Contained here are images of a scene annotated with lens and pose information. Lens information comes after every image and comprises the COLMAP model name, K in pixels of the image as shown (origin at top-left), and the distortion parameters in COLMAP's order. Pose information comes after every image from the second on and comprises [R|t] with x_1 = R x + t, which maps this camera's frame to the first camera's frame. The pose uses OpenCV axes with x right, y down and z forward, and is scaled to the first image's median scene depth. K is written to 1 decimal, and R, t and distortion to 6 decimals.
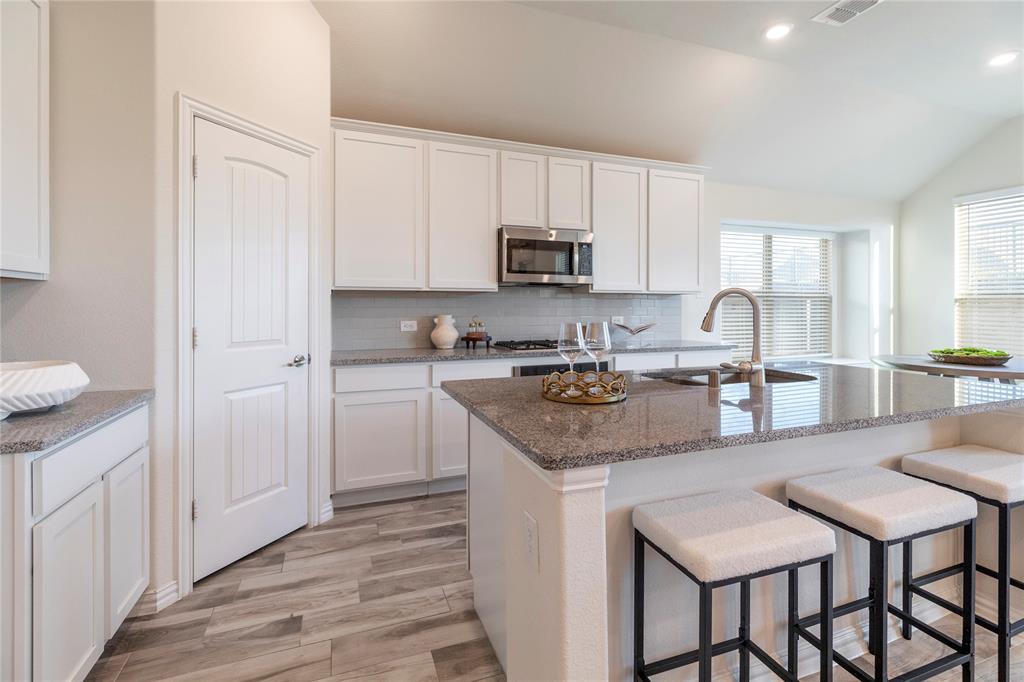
lens RADIAL K [[462.2, 0, 512.5], [0, 462.2, 310.8], [0, 0, 1]] dist [-0.001720, -0.000075]
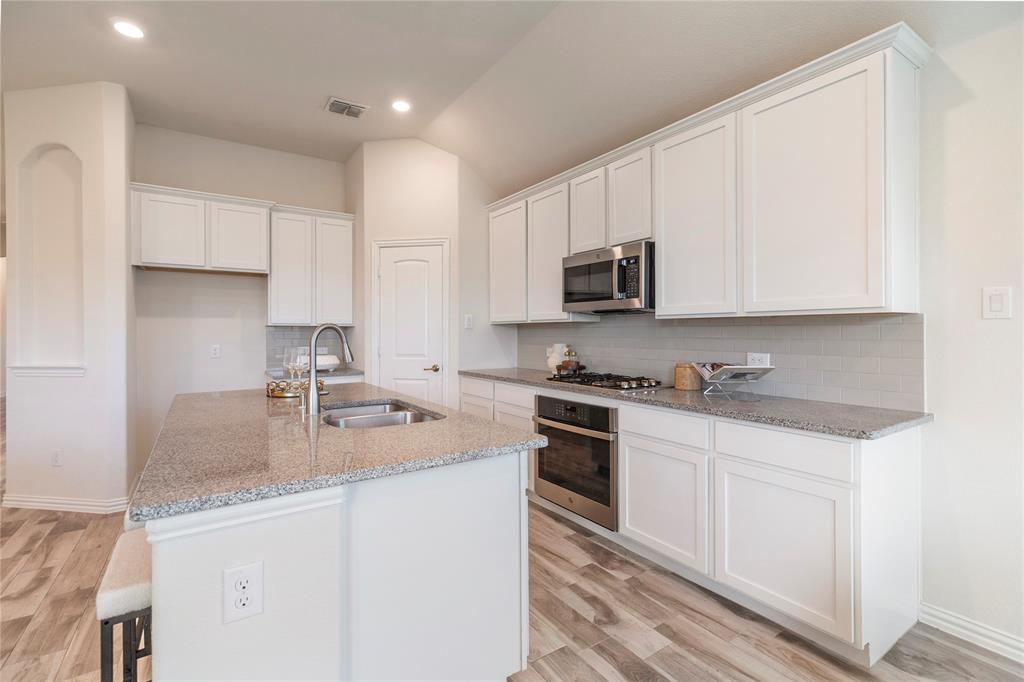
lens RADIAL K [[480.0, 0, 522.4], [0, 480.0, 333.0], [0, 0, 1]] dist [0.001830, -0.000191]
pose [[0.214436, 0.003626, -0.976731, 0.940953], [-0.005892, 0.999980, 0.002419, -0.018922], [0.976720, 0.005236, 0.214453, 0.666288]]
